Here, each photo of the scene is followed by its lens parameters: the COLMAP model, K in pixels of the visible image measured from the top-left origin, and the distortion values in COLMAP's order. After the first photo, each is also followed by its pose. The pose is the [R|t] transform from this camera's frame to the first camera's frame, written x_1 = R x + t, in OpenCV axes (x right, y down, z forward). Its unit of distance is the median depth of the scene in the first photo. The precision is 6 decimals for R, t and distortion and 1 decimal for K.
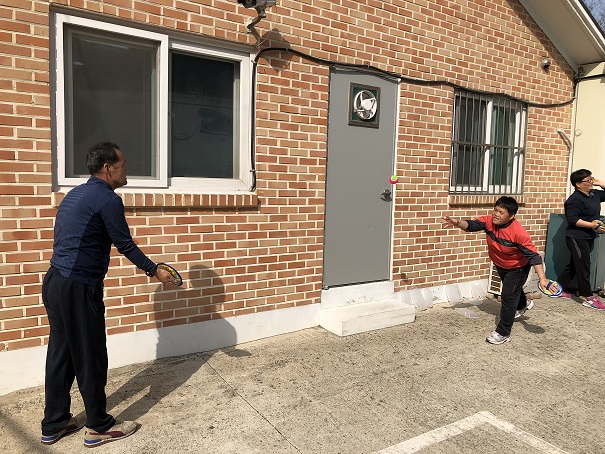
lens RADIAL K [[513.9, 0, 302.5], [0, 513.9, 227.0], [0, 0, 1]] dist [0.009119, 0.009374]
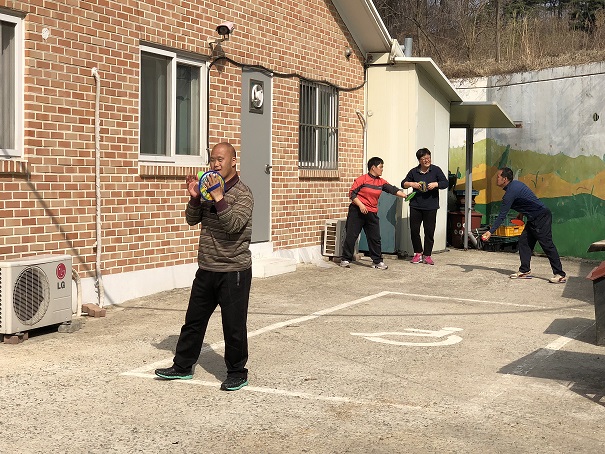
lens RADIAL K [[1131.0, 0, 302.5], [0, 1131.0, 227.0], [0, 0, 1]] dist [-0.046288, -0.012219]
pose [[0.846486, -0.038411, 0.531023, -1.157793], [0.056838, 0.998214, -0.018398, 0.124632], [-0.529368, 0.045755, 0.847158, -1.255706]]
